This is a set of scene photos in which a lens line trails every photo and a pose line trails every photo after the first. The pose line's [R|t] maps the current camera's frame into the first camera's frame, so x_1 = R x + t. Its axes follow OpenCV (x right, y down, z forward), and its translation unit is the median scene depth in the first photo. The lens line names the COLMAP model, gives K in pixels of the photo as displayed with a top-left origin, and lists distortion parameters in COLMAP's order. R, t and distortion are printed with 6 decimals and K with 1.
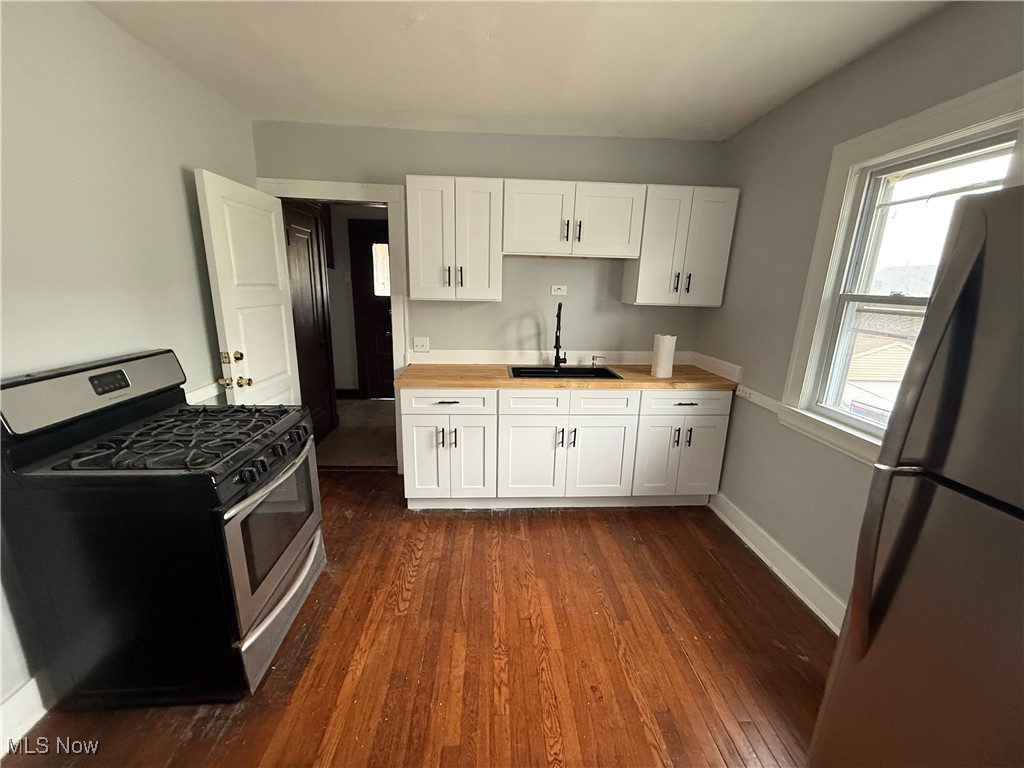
lens RADIAL K [[406.8, 0, 507.7], [0, 406.8, 386.2], [0, 0, 1]] dist [0.001387, 0.000258]
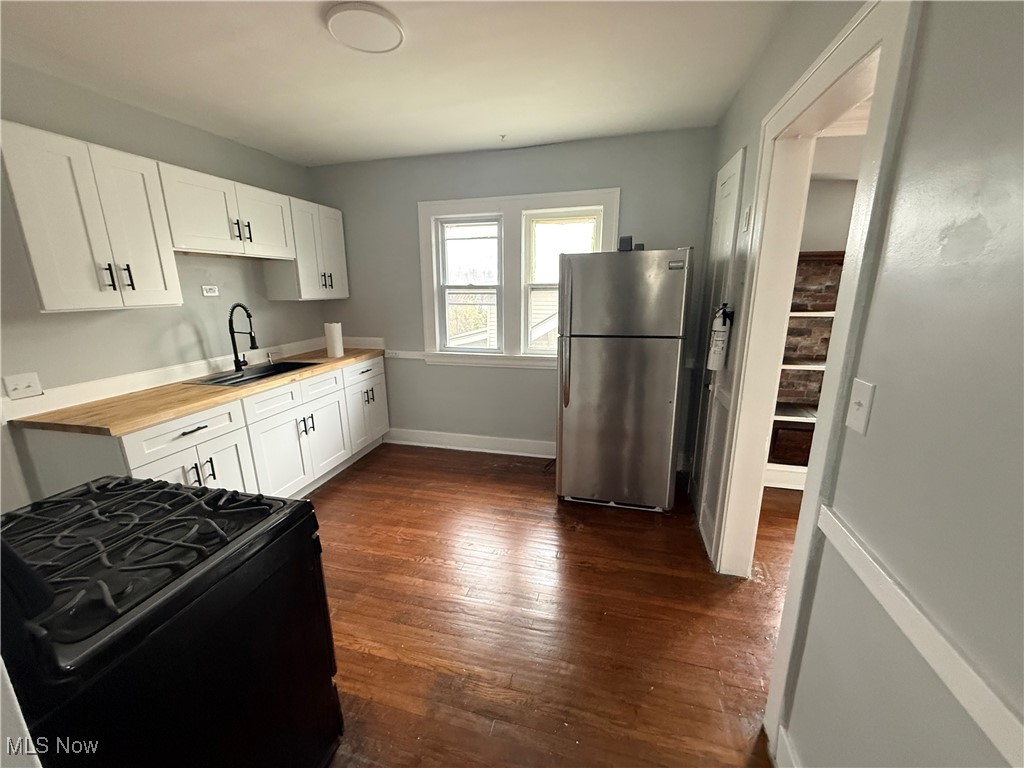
lens RADIAL K [[406.8, 0, 507.7], [0, 406.8, 386.2], [0, 0, 1]] dist [0.001387, 0.000258]
pose [[0.306714, -0.254654, 0.917103, -0.652418], [0.246302, 0.951959, 0.181960, -0.037288], [-0.919381, 0.170074, 0.354701, 0.106229]]
